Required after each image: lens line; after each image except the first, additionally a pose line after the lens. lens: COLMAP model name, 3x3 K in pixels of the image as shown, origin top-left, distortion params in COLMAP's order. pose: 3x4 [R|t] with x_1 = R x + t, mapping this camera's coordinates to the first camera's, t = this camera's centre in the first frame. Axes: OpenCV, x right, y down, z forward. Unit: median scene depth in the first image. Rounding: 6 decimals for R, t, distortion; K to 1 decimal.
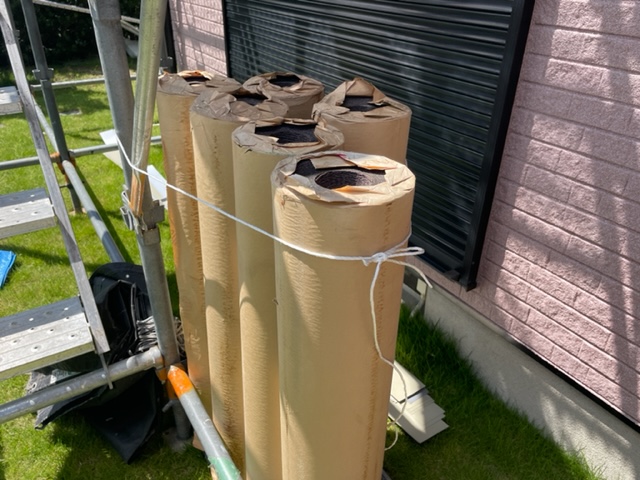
lens RADIAL K [[484.4, 0, 328.9], [0, 484.4, 239.2], [0, 0, 1]] dist [0.091333, -0.120538]
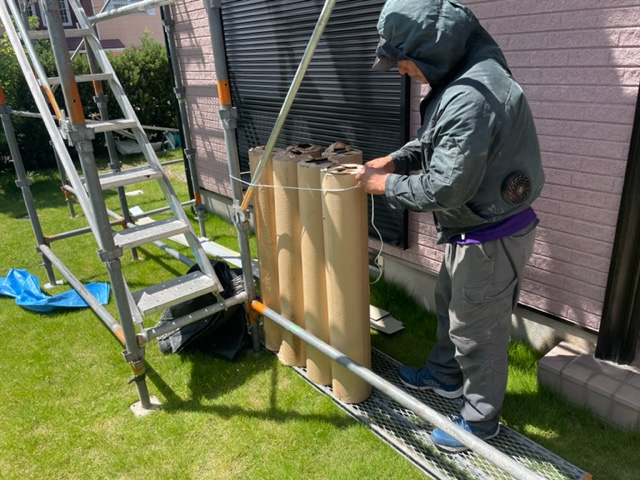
lens RADIAL K [[484.4, 0, 328.9], [0, 484.4, 239.2], [0, 0, 1]] dist [0.091333, -0.120538]
pose [[0.989750, -0.111407, 0.089346, -0.173970], [0.123652, 0.981545, -0.145877, 0.336527], [-0.071445, 0.155430, 0.985260, -0.887189]]
